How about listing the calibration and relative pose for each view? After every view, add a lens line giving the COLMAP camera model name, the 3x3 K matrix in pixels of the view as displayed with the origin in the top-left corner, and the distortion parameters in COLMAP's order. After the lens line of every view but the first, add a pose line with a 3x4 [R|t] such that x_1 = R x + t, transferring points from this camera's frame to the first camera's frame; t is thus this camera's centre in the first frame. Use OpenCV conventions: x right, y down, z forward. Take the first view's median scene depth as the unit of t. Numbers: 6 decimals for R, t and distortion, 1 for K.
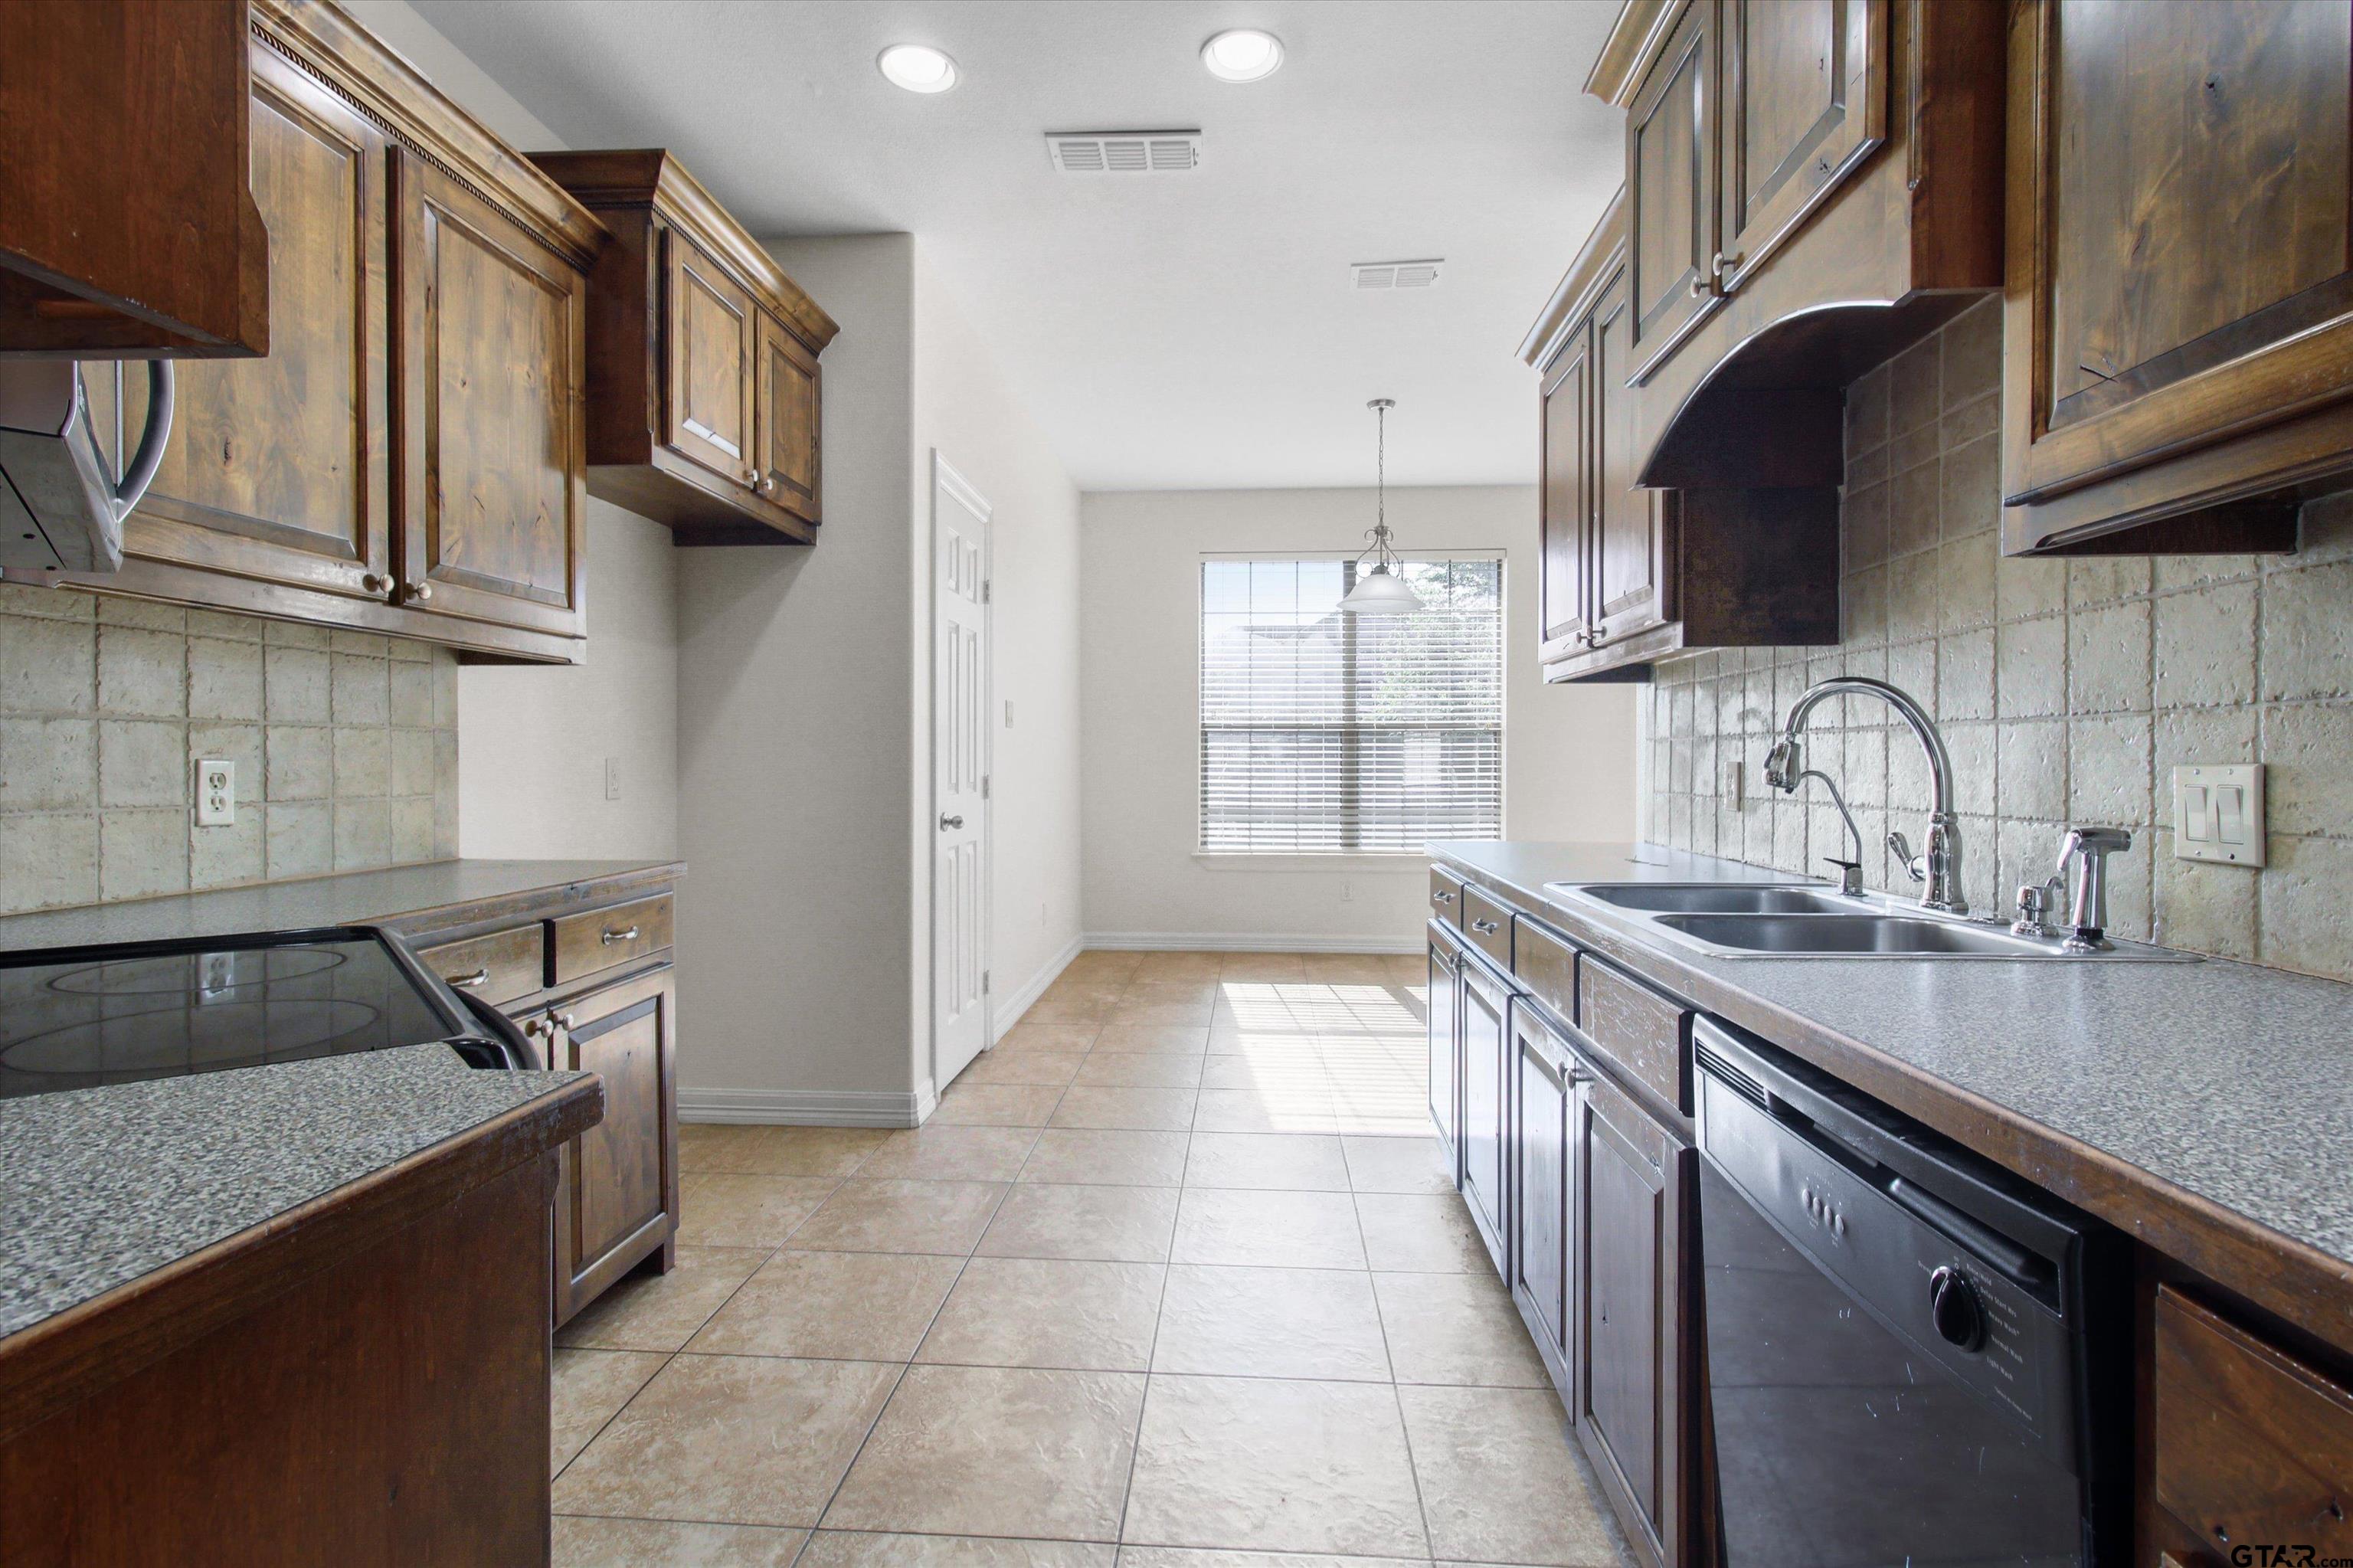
lens RADIAL K [[1131.9, 0, 1176.5], [0, 1131.9, 784.0], [0, 0, 1]] dist [0.013228, -0.000410]
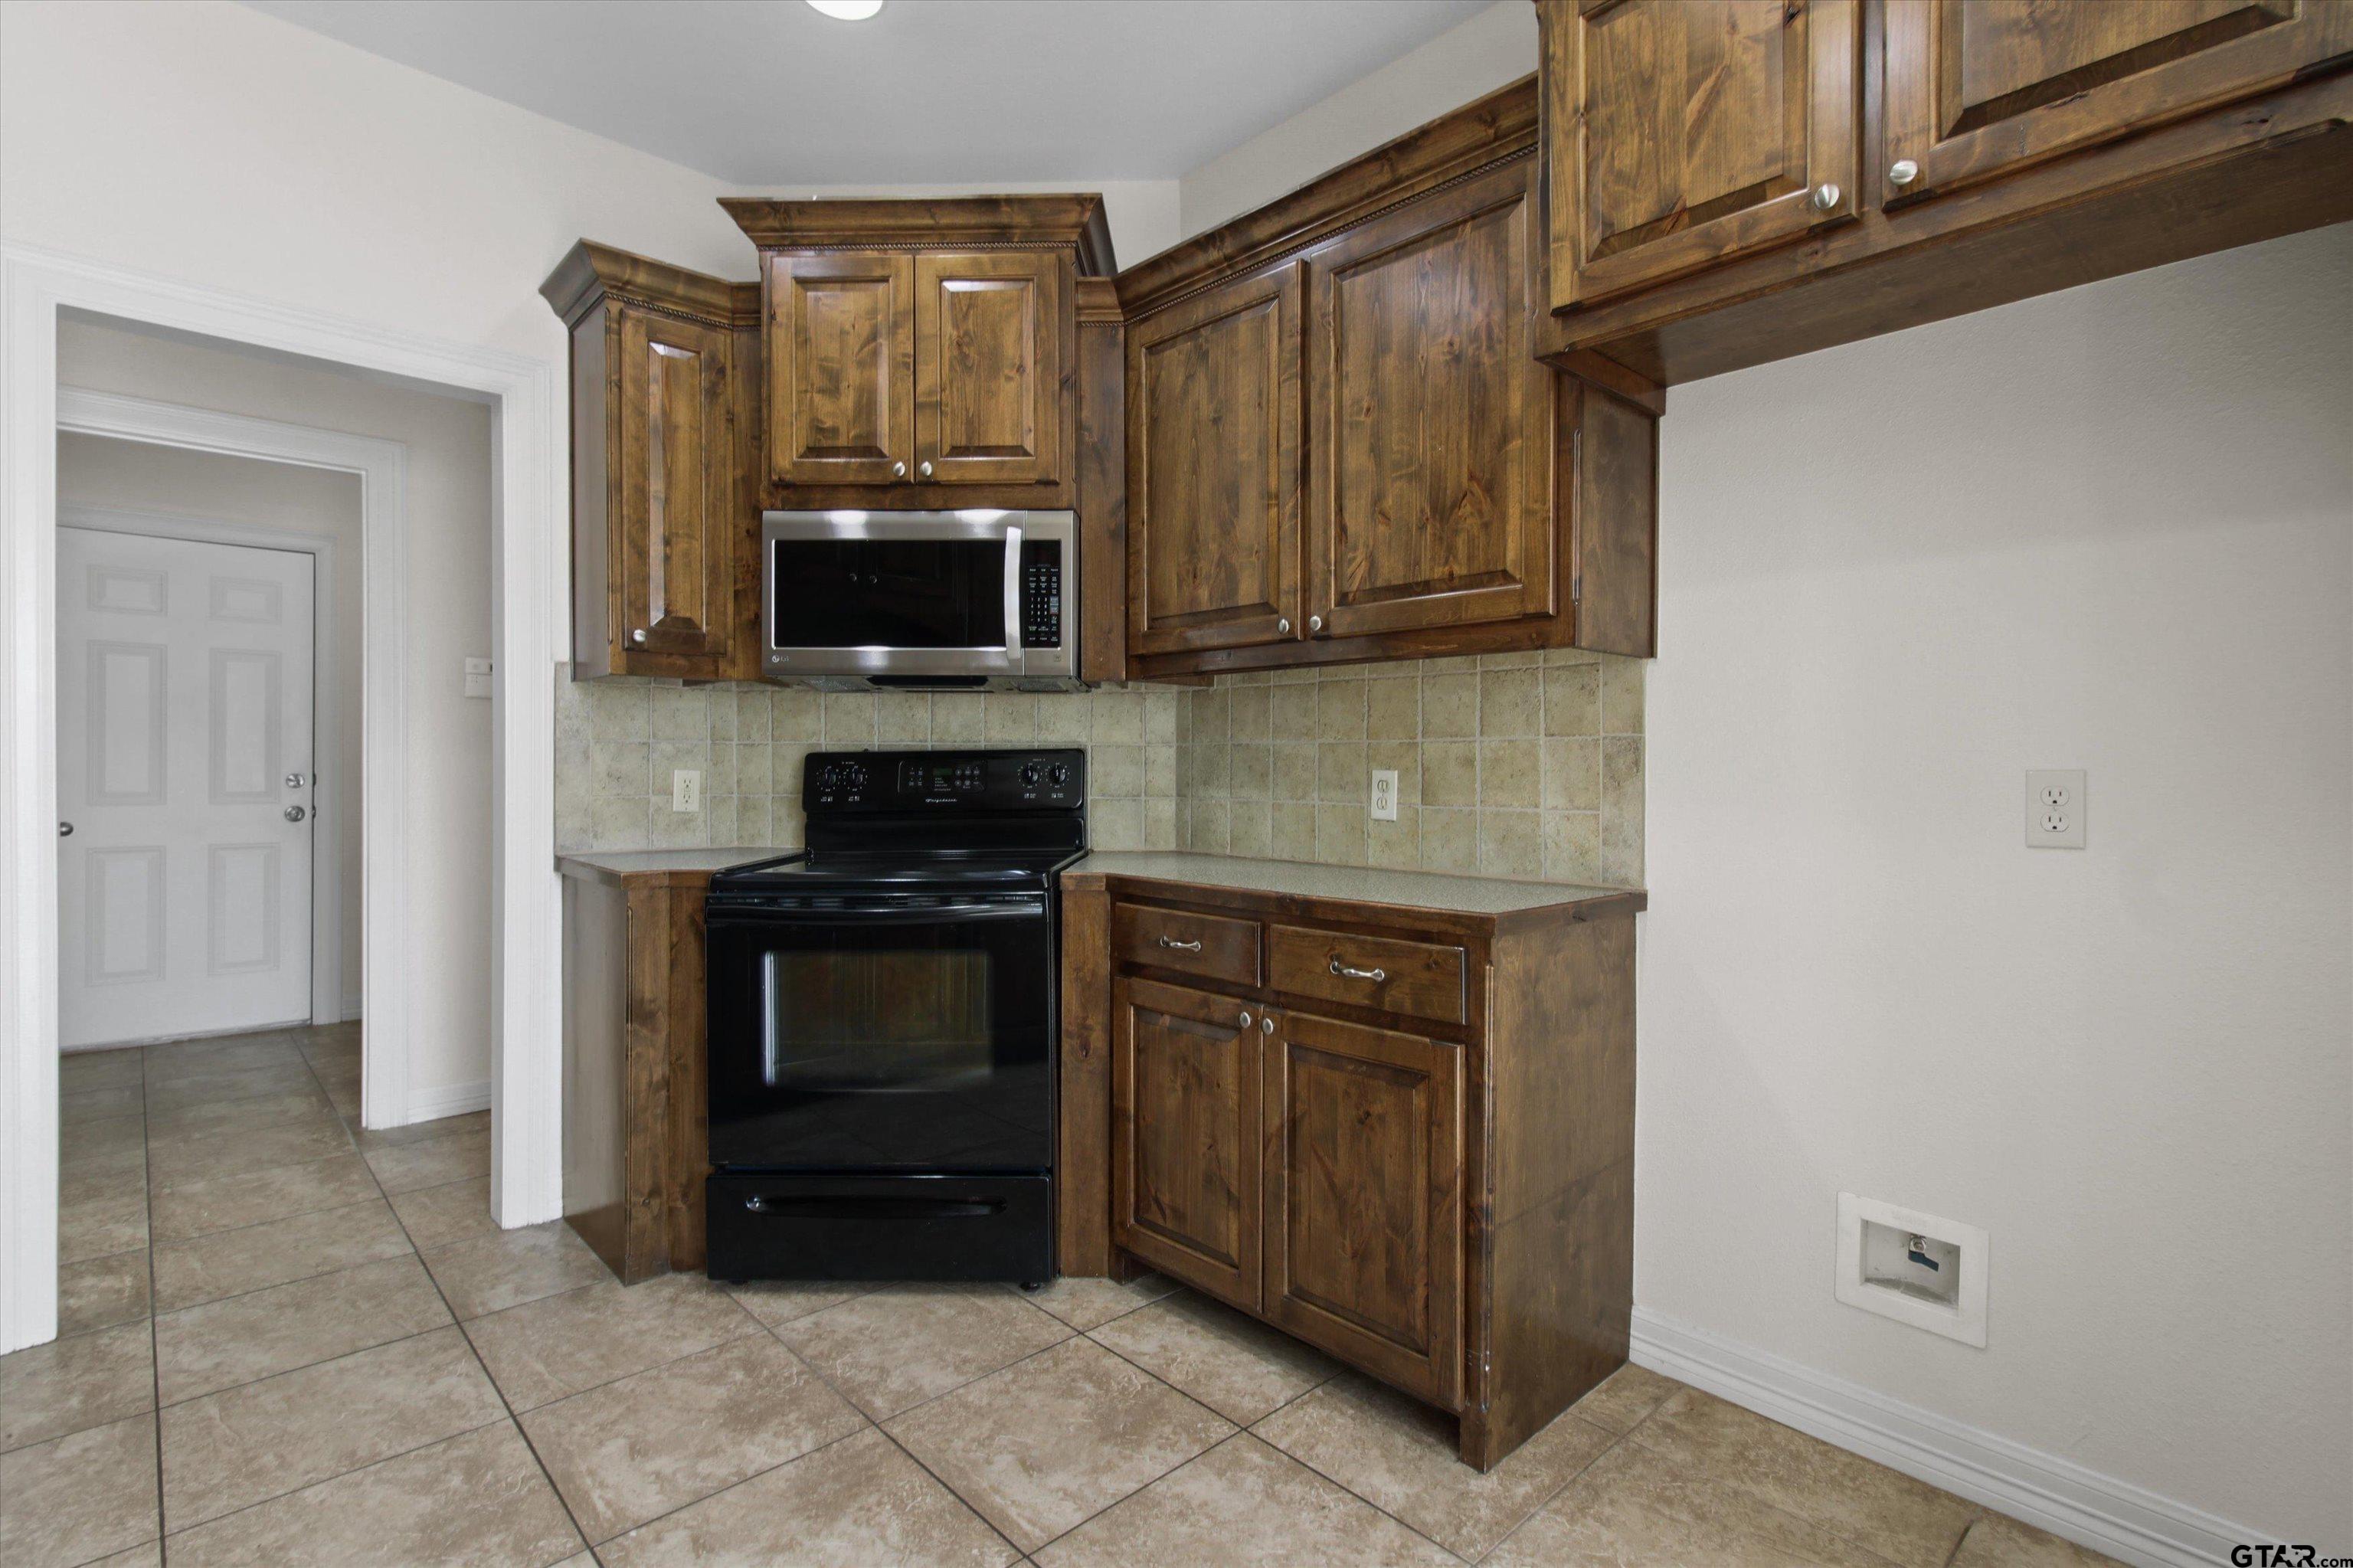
lens RADIAL K [[1131.9, 0, 1176.5], [0, 1131.9, 784.0], [0, 0, 1]] dist [0.013228, -0.000410]
pose [[-0.685967, 0.009407, -0.727572, 0.264952], [-0.016412, 0.999462, 0.028396, -0.037773], [0.727448, 0.031419, -0.685443, 1.674981]]
